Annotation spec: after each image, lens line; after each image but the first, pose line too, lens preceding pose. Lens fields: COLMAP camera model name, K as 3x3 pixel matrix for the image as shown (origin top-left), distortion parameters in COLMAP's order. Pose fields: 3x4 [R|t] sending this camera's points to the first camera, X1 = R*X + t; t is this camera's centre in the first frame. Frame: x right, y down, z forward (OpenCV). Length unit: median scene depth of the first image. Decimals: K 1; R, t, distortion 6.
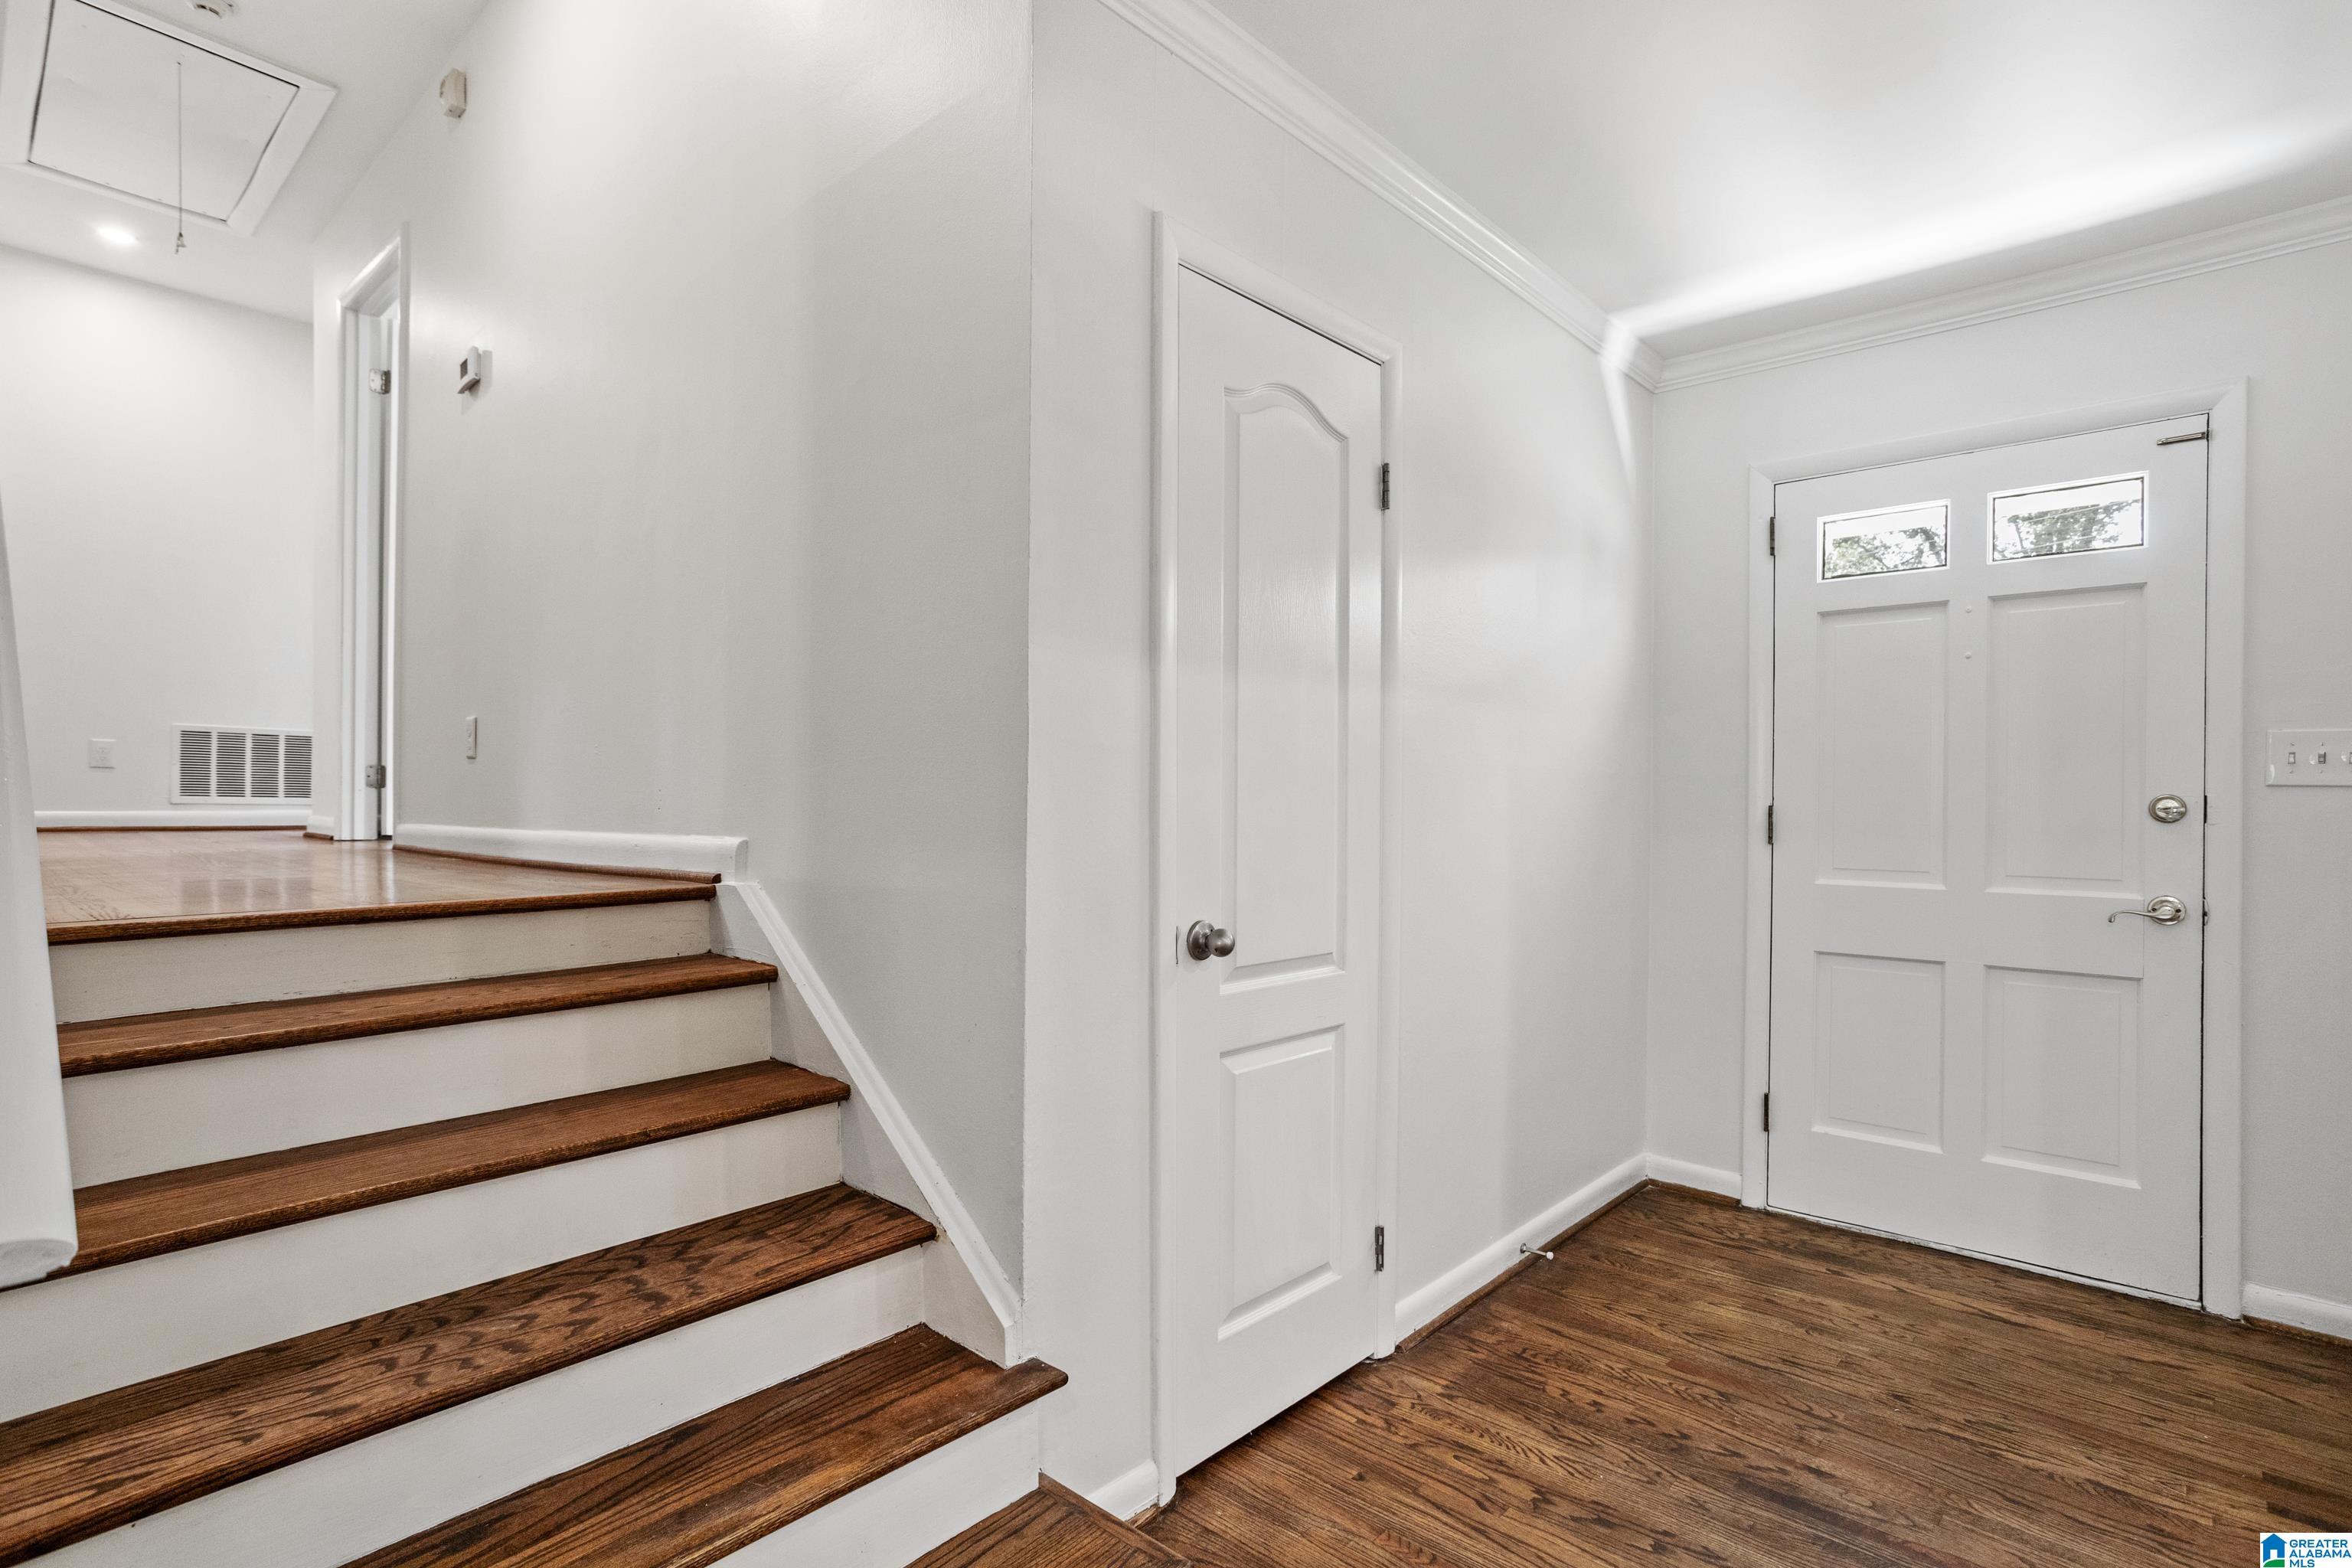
lens RADIAL K [[1143.9, 0, 1170.1], [0, 1143.9, 828.0], [0, 0, 1]] dist [-0.006424, 0.009150]
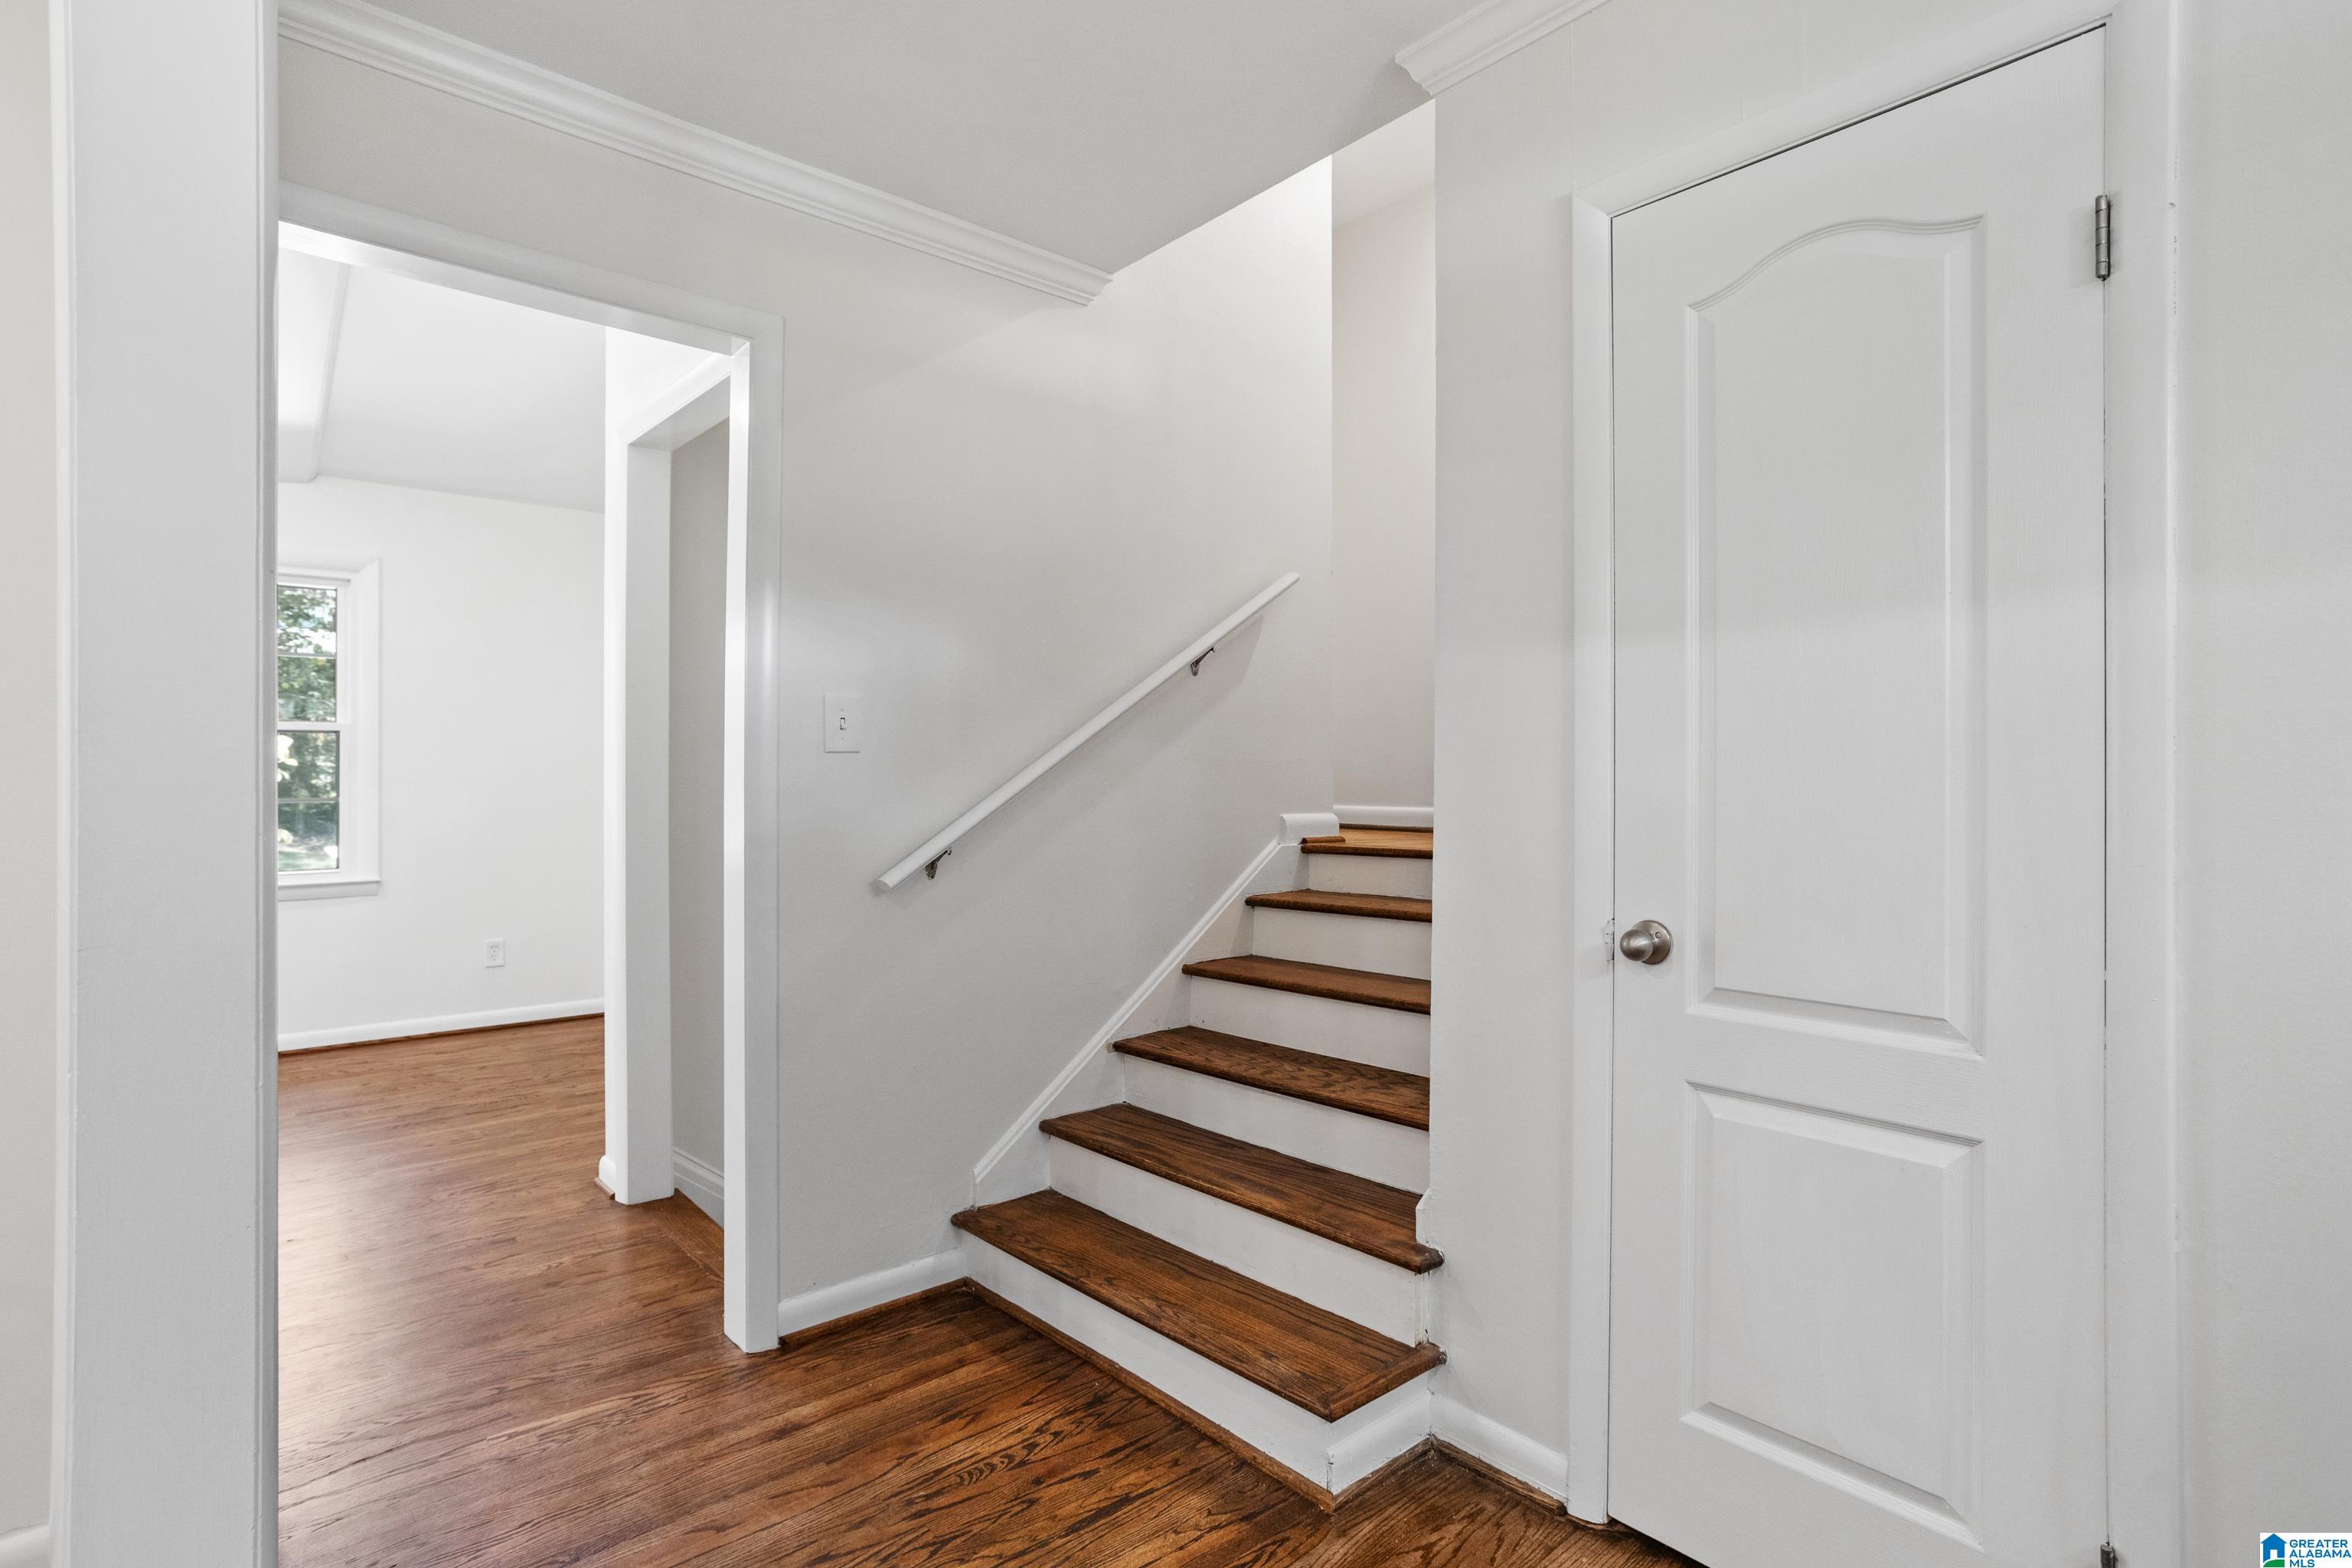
lens RADIAL K [[1143.9, 0, 1172.6], [0, 1143.9, 784.9], [0, 0, 1]] dist [-0.006424, 0.009150]
pose [[-0.088324, -0.004547, -0.996081, 1.151877], [-0.025799, 0.999665, -0.002276, -0.016603], [0.995758, 0.025497, -0.088412, 0.851874]]
